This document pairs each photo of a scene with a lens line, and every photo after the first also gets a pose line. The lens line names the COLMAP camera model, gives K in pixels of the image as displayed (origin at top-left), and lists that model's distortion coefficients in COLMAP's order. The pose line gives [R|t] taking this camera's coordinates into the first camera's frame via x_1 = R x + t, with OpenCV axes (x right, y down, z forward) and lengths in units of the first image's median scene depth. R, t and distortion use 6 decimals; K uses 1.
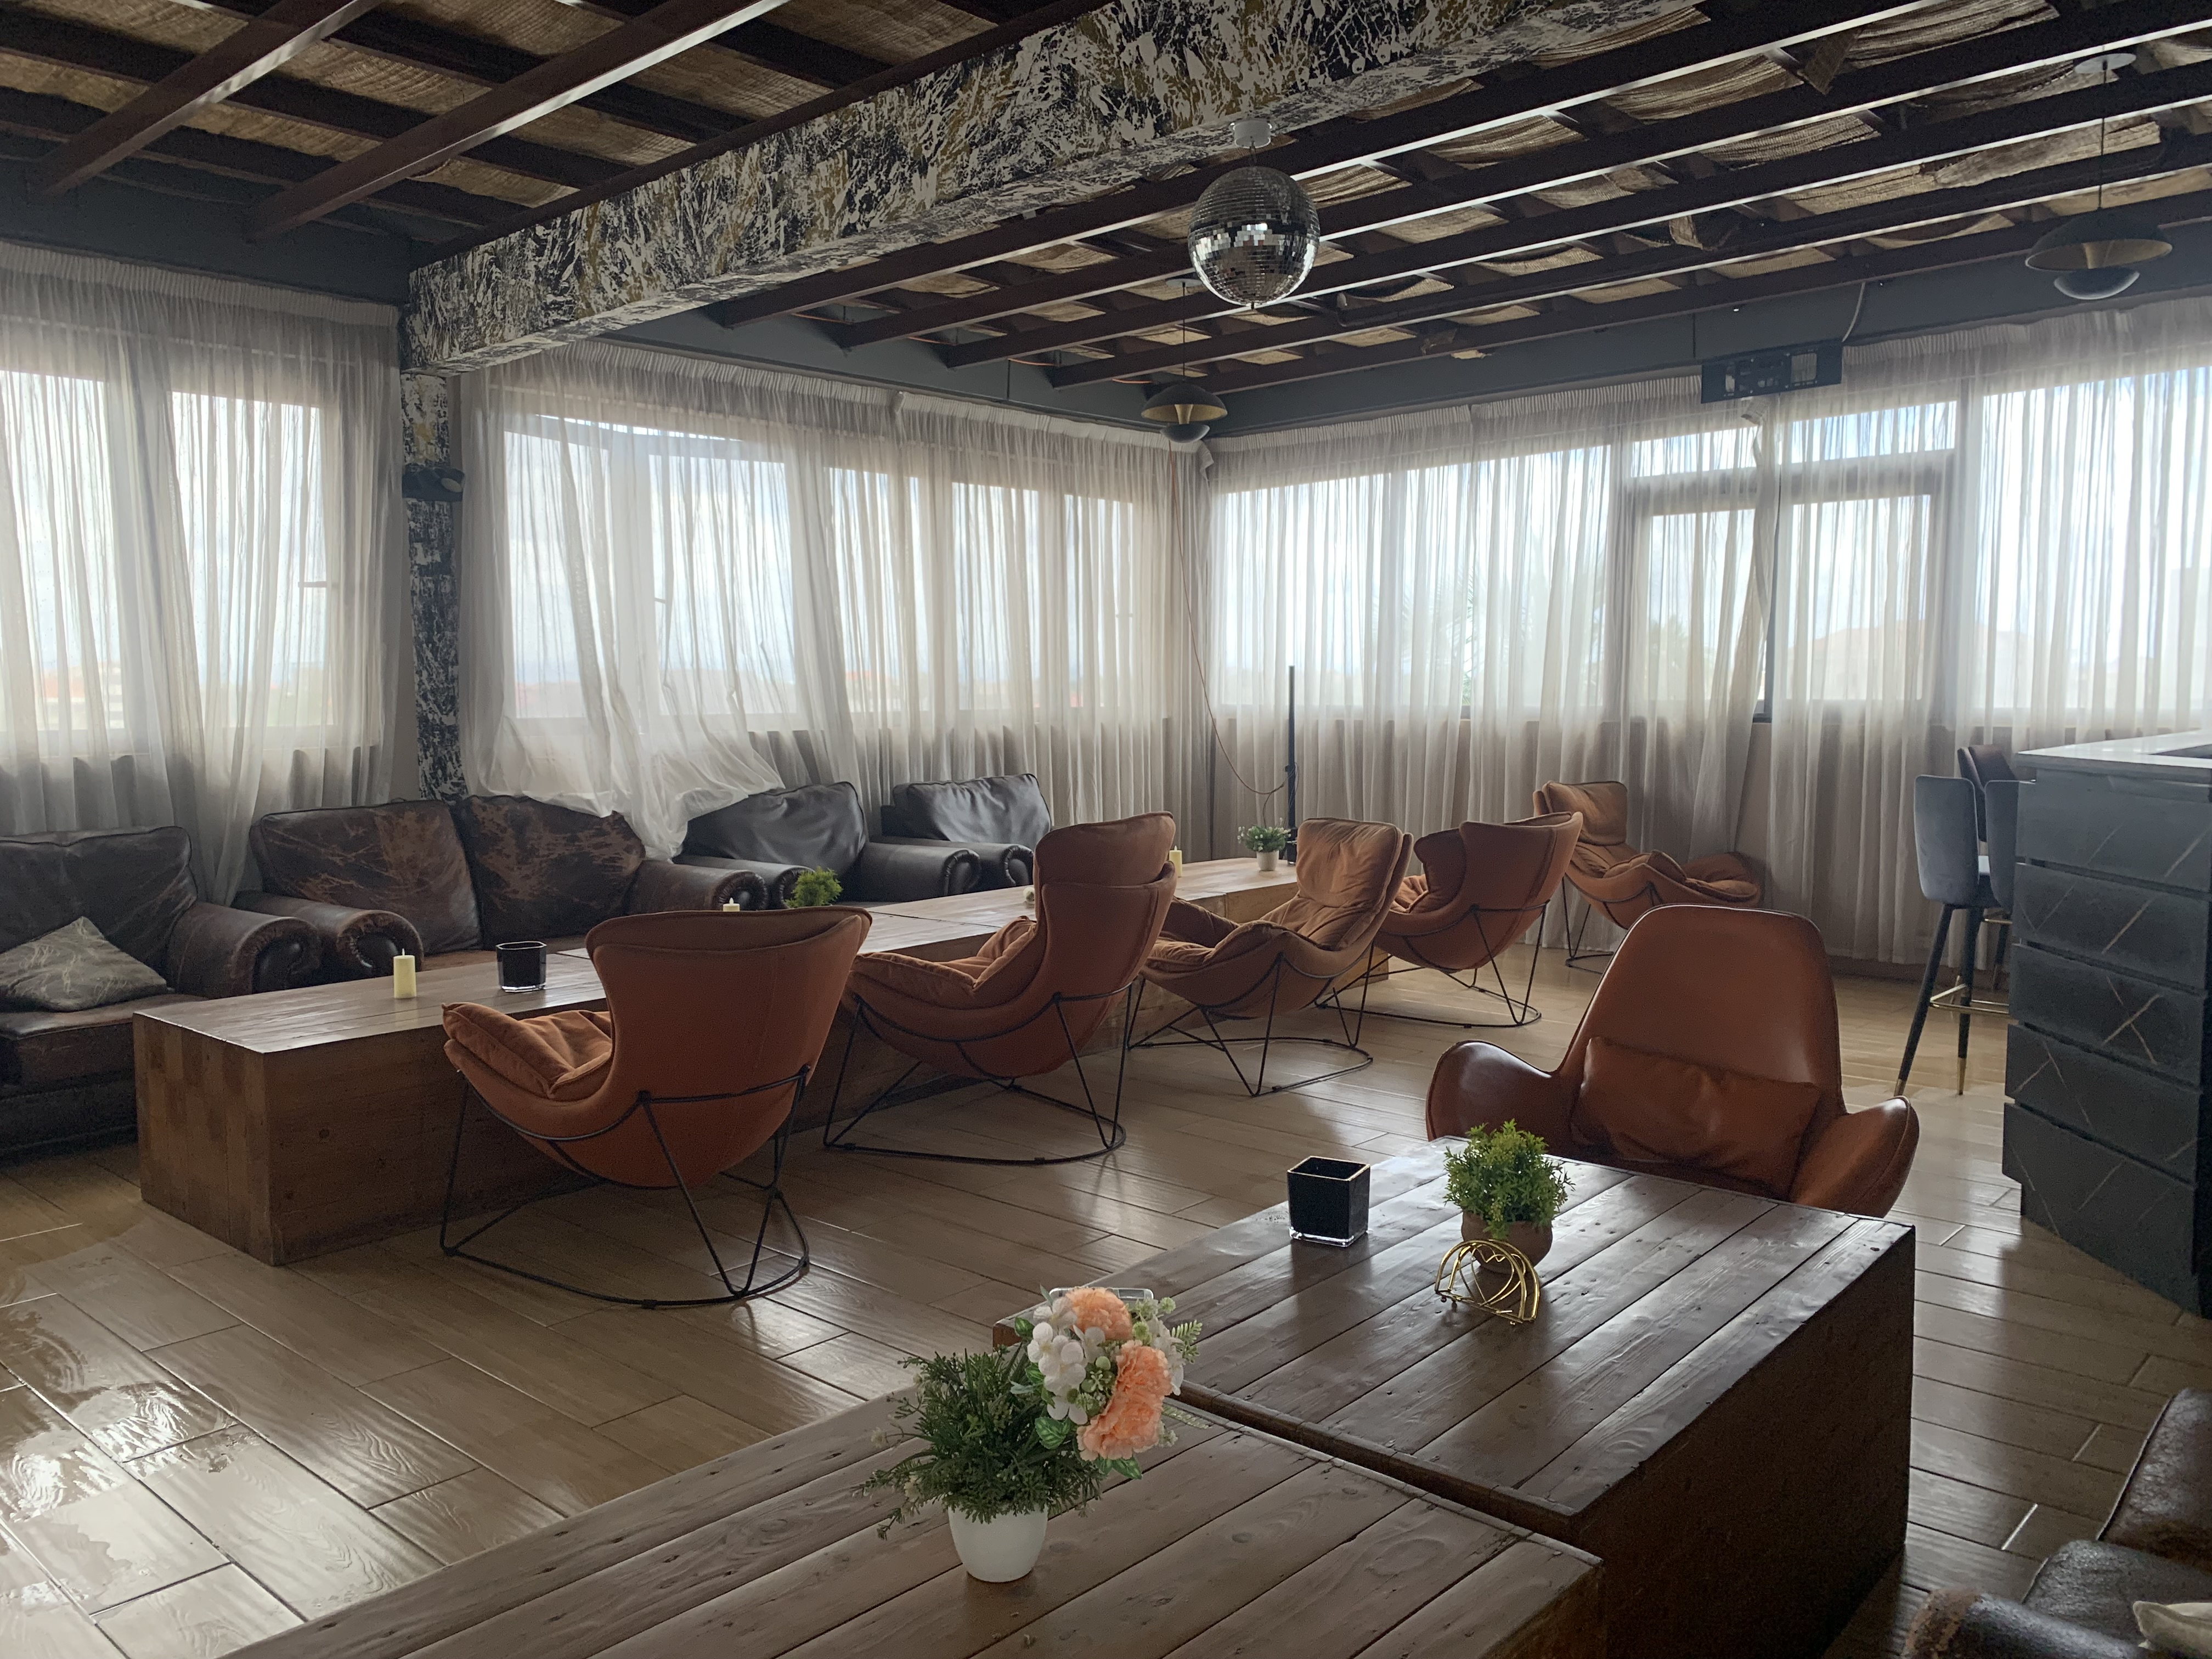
lens RADIAL K [[1712.2, 0, 1104.8], [0, 1712.2, 886.0], [0, 0, 1]] dist [0.005150, -0.134635]
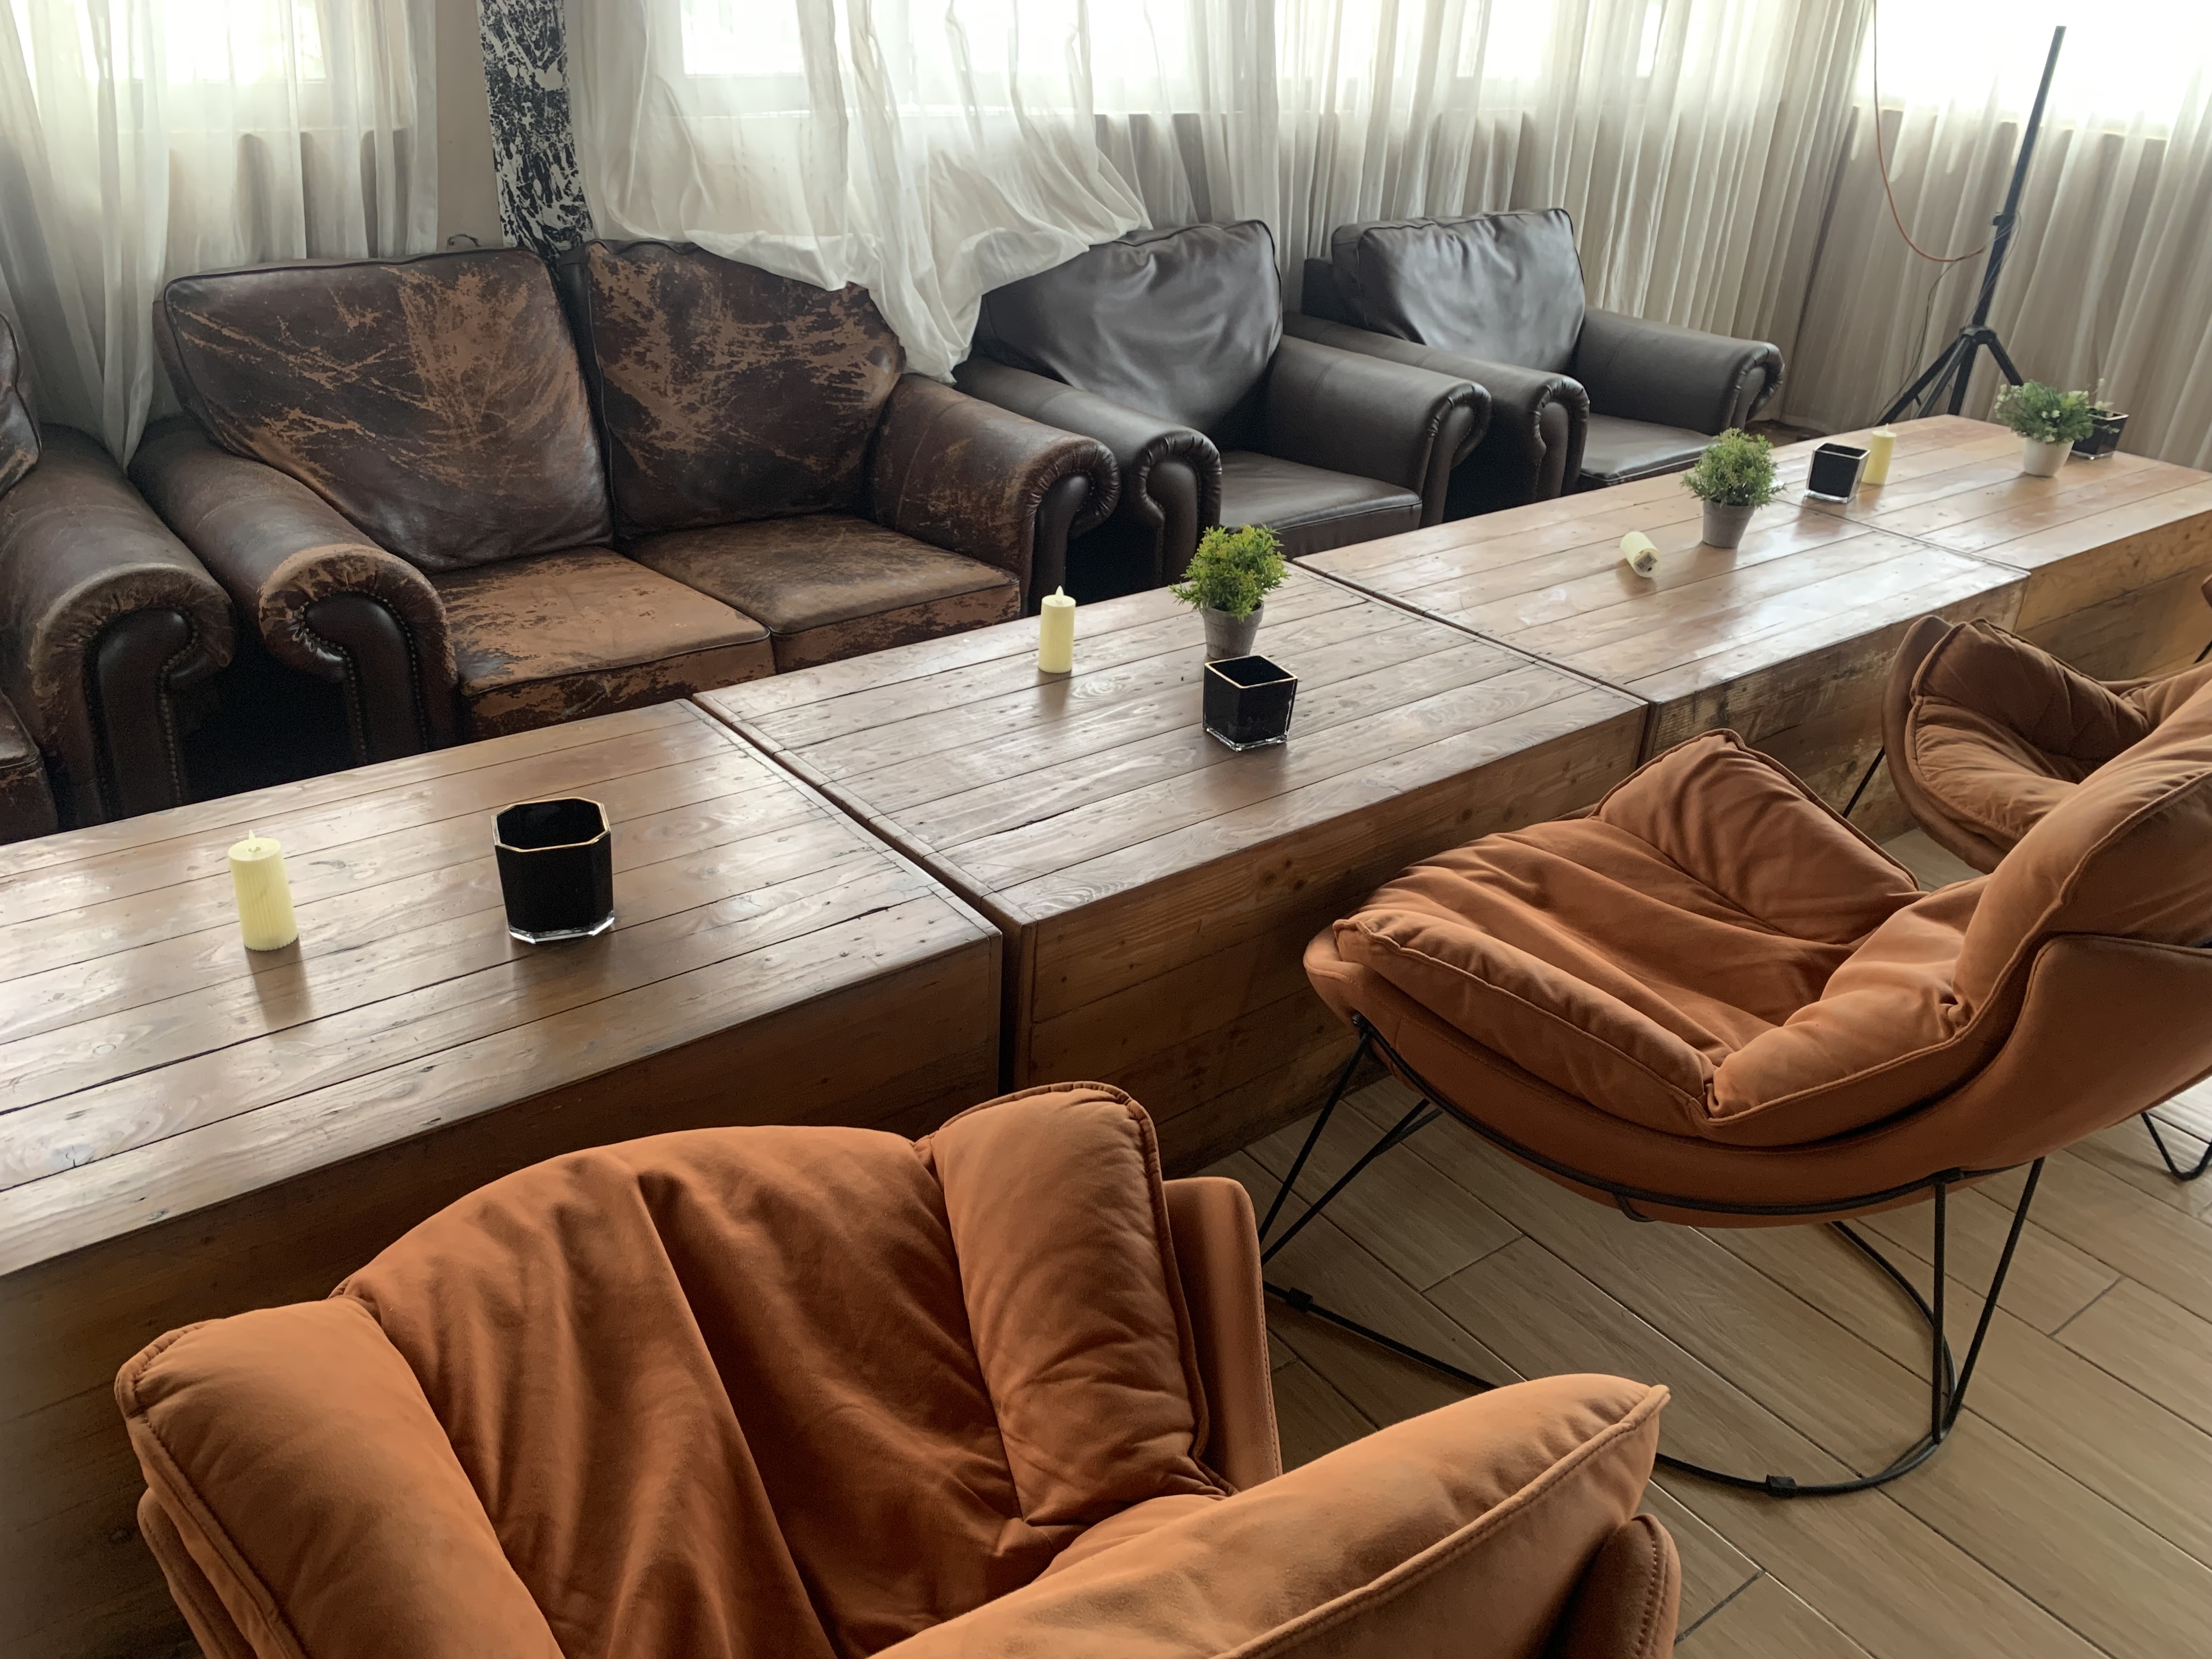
lens RADIAL K [[1664.9, 0, 1106.0], [0, 1664.9, 829.5], [0, 0, 1]] dist [0.031995, -0.039118]
pose [[0.981865, 0.128828, -0.139082, -0.110627], [-0.070009, 0.928172, 0.365506, -0.082224], [0.176180, -0.349141, 0.920359, 0.464881]]
